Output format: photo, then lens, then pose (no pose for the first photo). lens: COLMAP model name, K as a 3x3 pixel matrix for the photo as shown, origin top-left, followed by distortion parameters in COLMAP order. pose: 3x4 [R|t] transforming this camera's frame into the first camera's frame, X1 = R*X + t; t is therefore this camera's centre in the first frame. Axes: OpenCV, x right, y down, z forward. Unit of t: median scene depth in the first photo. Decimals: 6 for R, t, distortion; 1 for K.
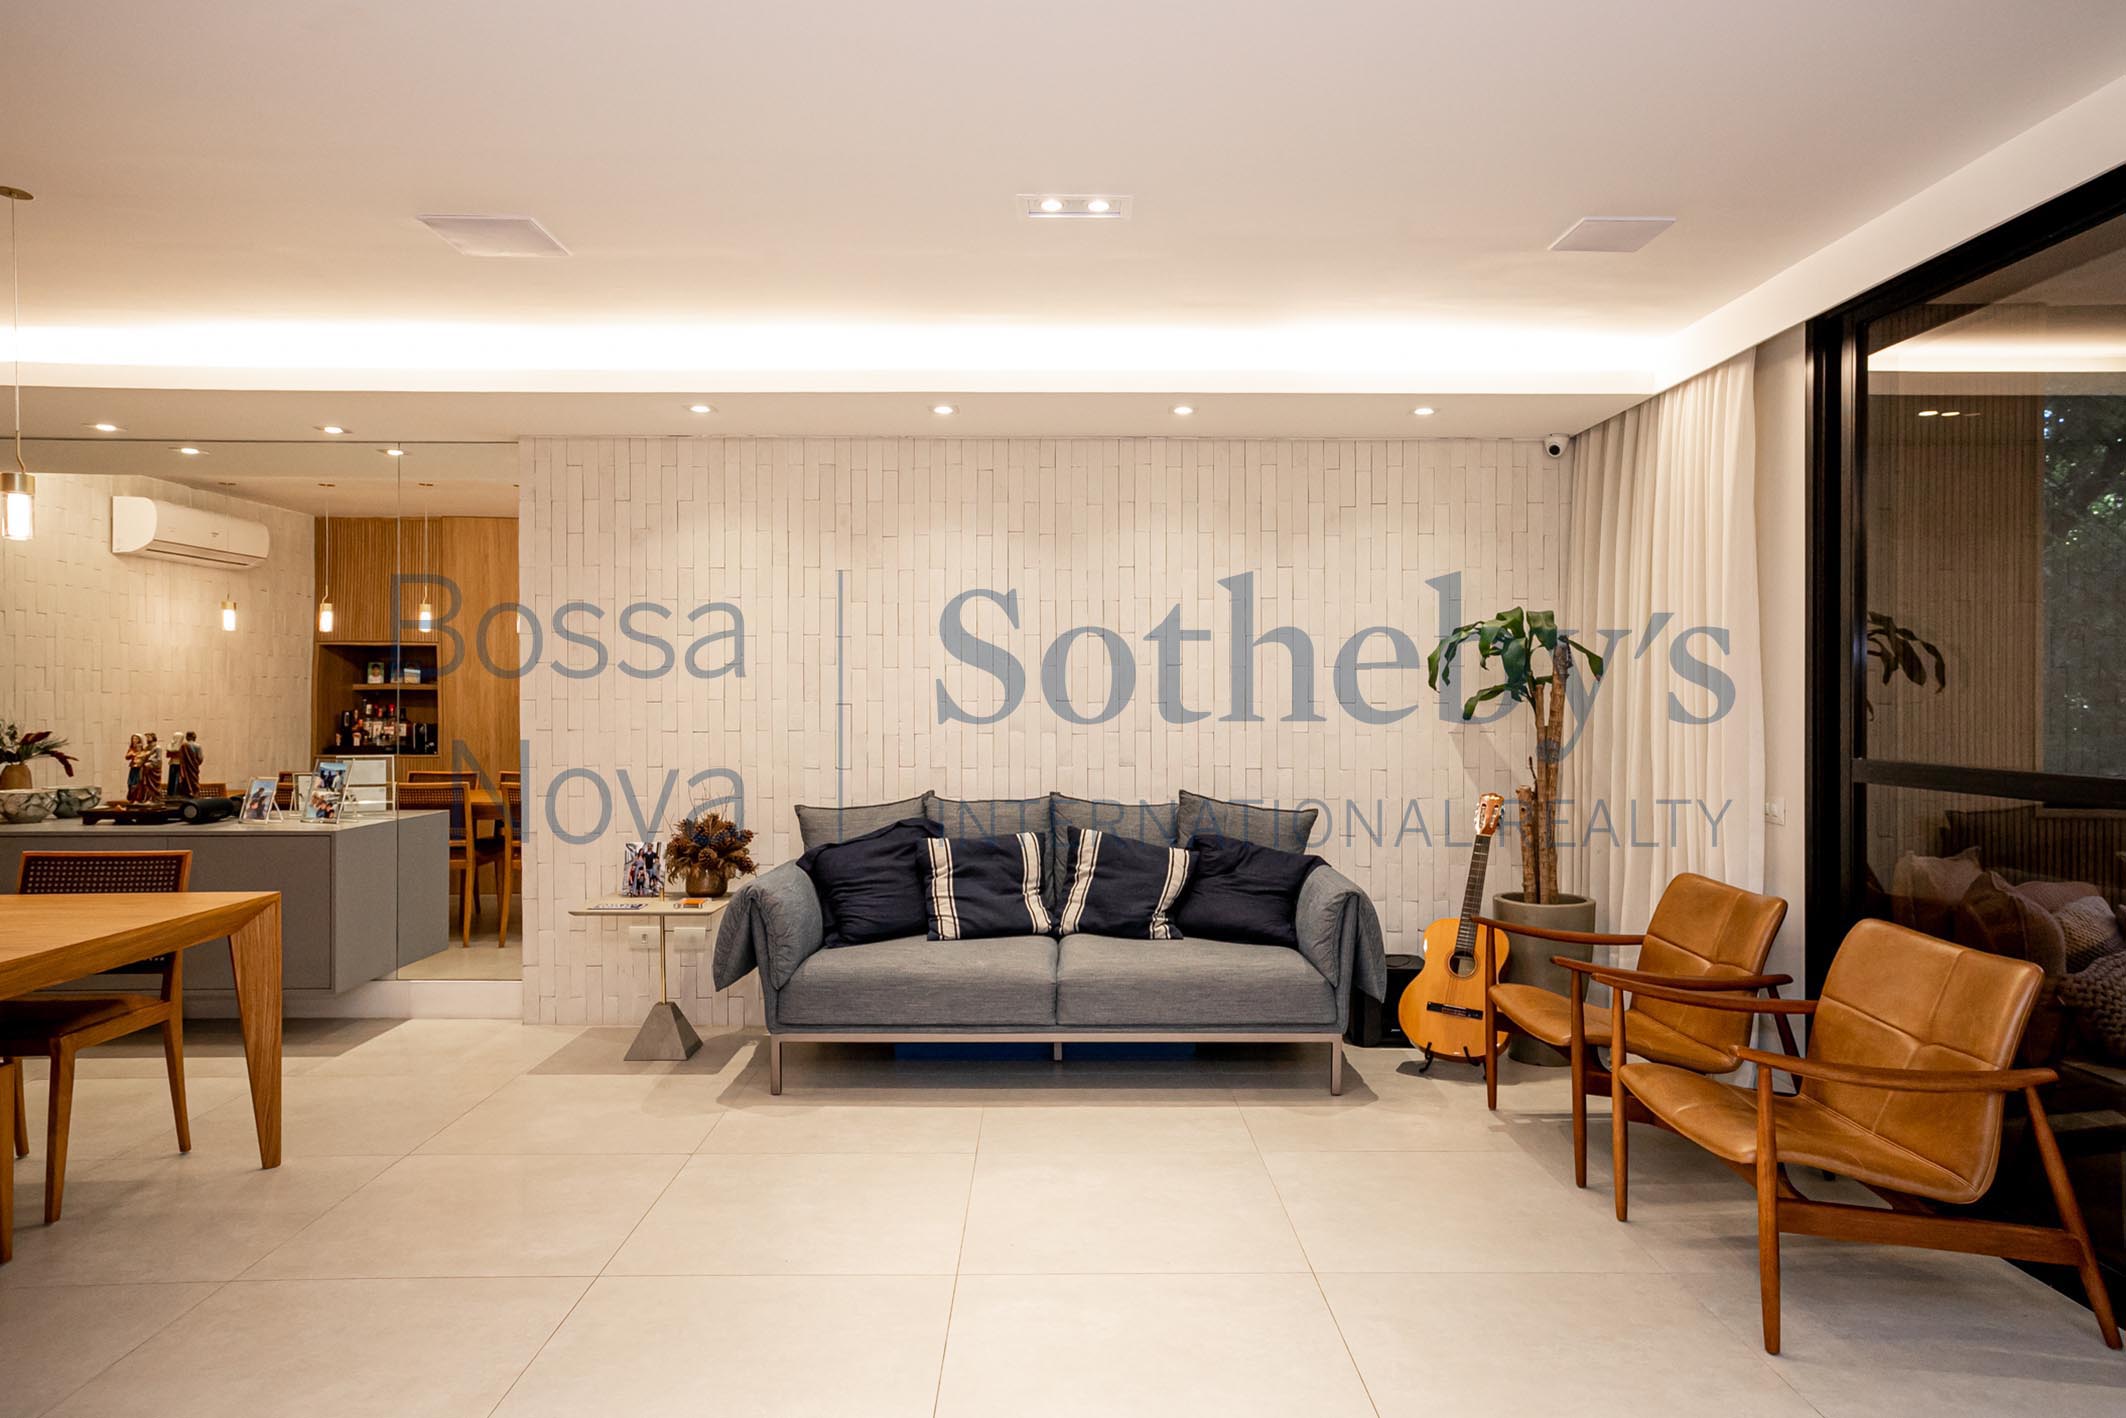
lens RADIAL K [[1354.2, 0, 1071.6], [0, 1354.2, 701.8], [0, 0, 1]] dist [-0.023930, 0.076650]
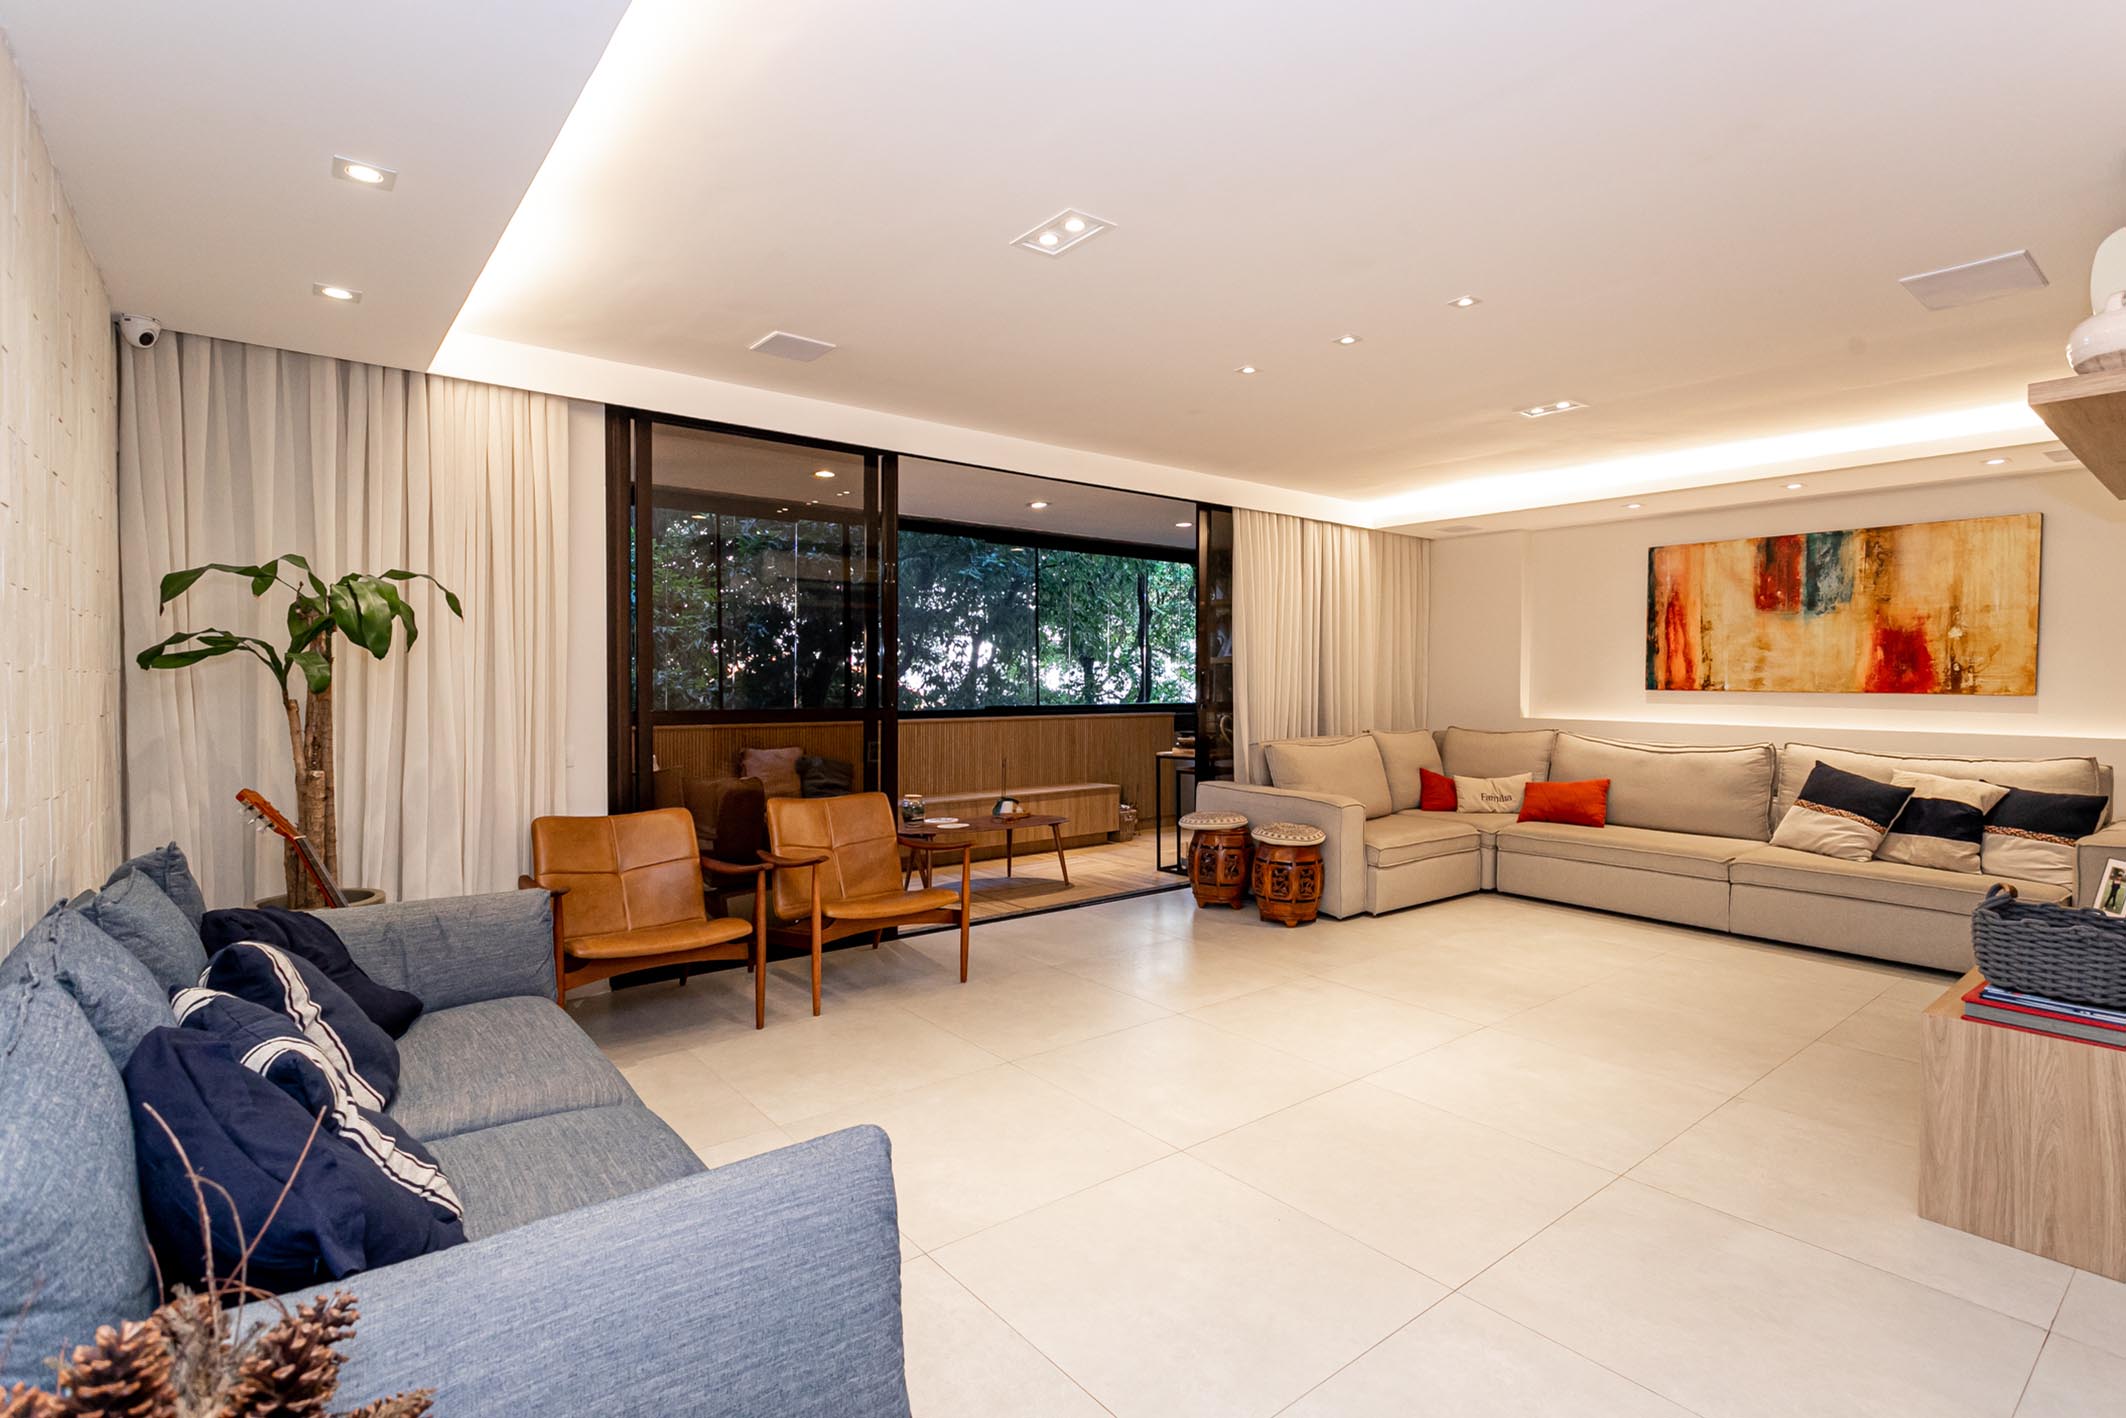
lens RADIAL K [[1026.2, 0, 1063.3], [0, 1026.2, 696.9], [0, 0, 1]] dist [-0.000424, 0.001851]
pose [[-0.618888, -0.019587, 0.785235, -0.465427], [-0.005798, 0.999776, 0.020369, 0.001153], [-0.785458, 0.008053, -0.618863, 1.056249]]
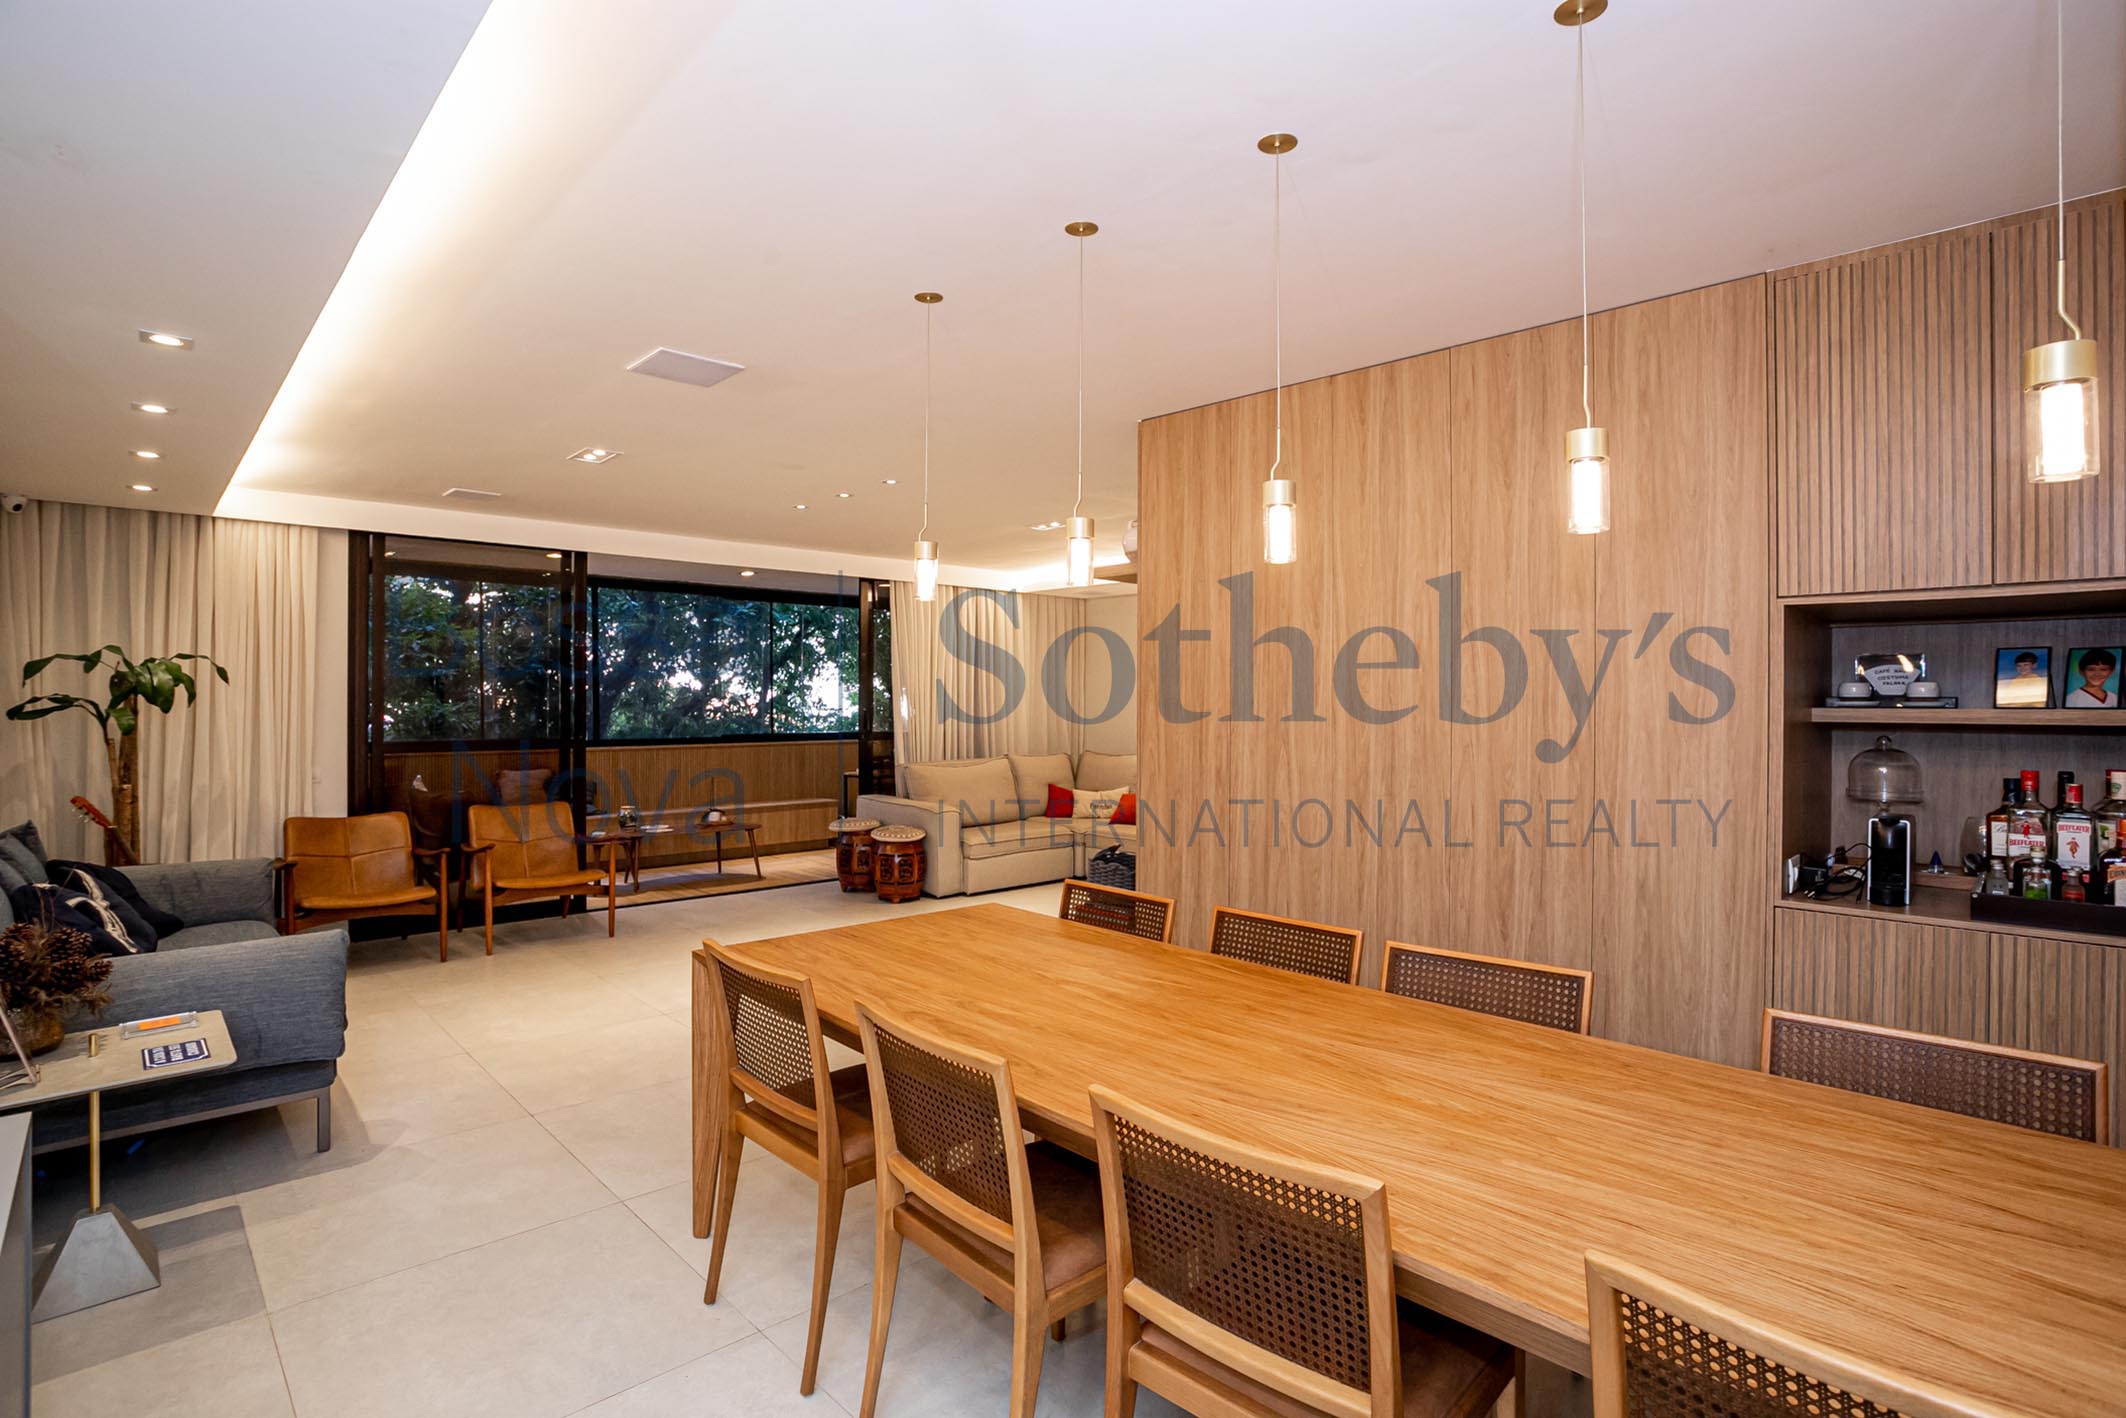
lens RADIAL K [[1049.4, 0, 1064.2], [0, 1049.4, 692.1], [0, 0, 1]] dist [-0.060008, 0.022749]
pose [[-0.685273, -0.002108, 0.728283, -1.017655], [-0.006698, 0.999972, -0.003408, -0.029540], [-0.728256, -0.007213, -0.685268, 1.036615]]
